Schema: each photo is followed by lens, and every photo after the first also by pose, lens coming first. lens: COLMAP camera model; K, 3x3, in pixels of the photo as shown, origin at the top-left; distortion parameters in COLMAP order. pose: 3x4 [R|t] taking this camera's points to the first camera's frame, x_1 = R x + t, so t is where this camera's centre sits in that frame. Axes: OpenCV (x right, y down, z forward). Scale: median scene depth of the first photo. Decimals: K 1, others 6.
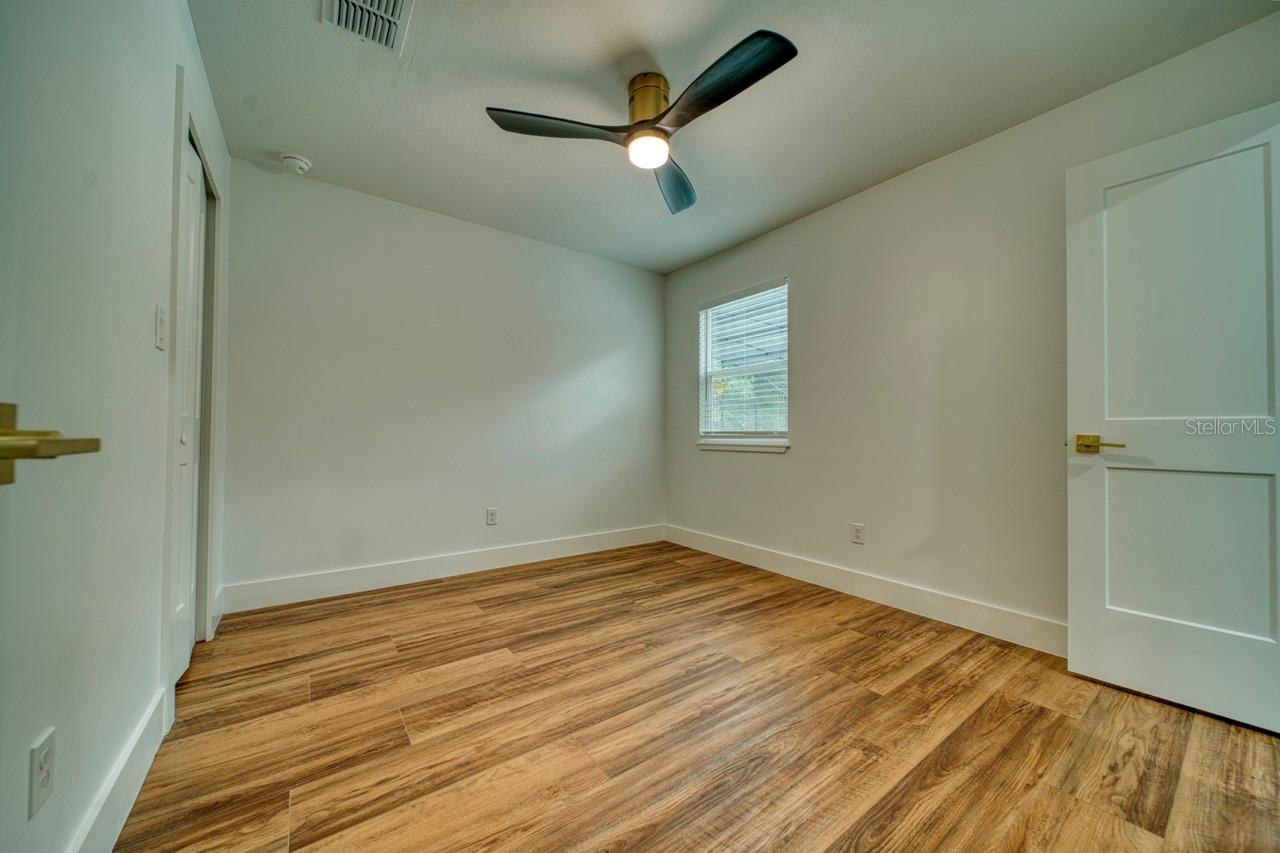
lens RADIAL K [[455.8, 0, 636.7], [0, 455.8, 425.9], [0, 0, 1]] dist [0.000860, -0.000156]
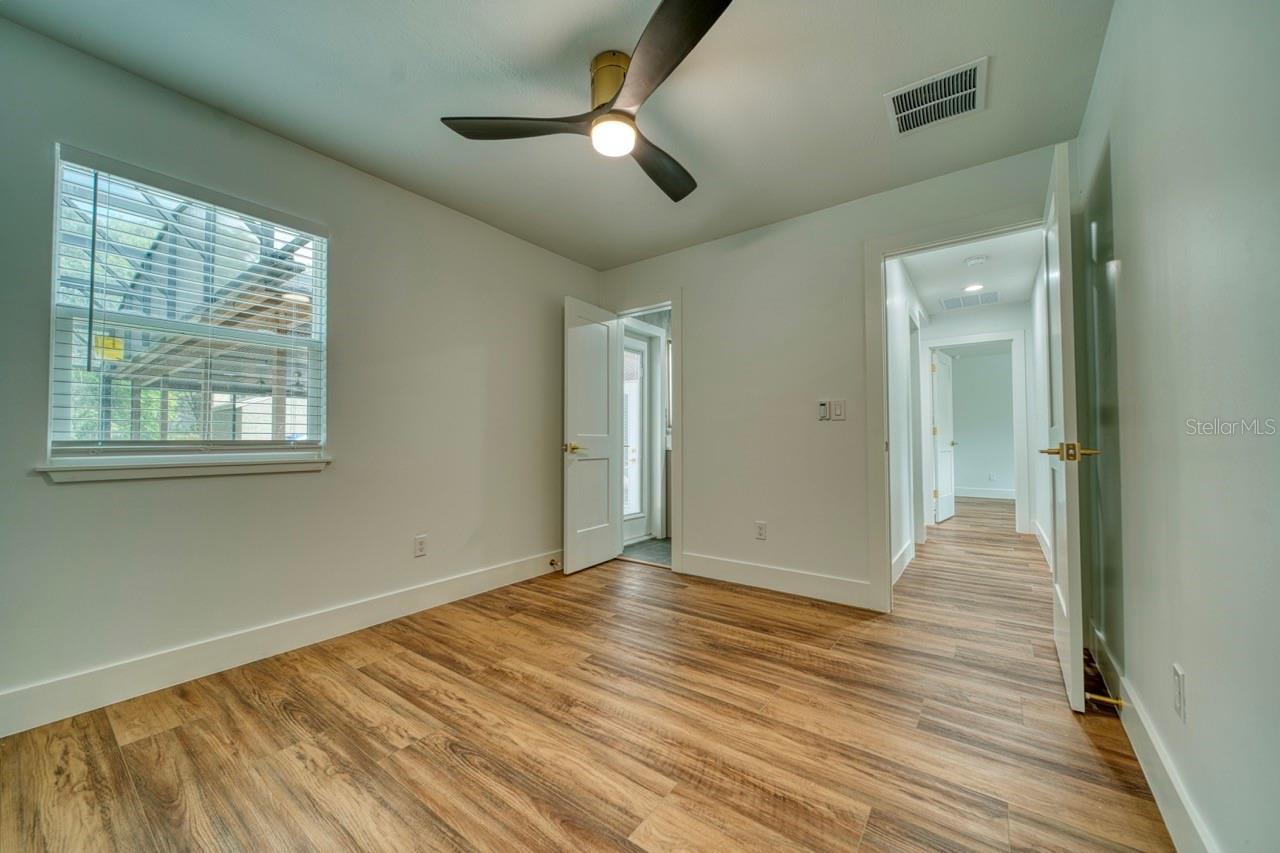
lens RADIAL K [[475.9, 0, 640.0], [0, 475.9, 426.5], [0, 0, 1]] dist [-0.000208, -0.000050]
pose [[-0.299473, 0.020928, 0.953875, -0.806708], [-0.020416, 0.999390, -0.028336, 0.000584], [-0.953886, -0.027961, -0.298863, 1.109690]]
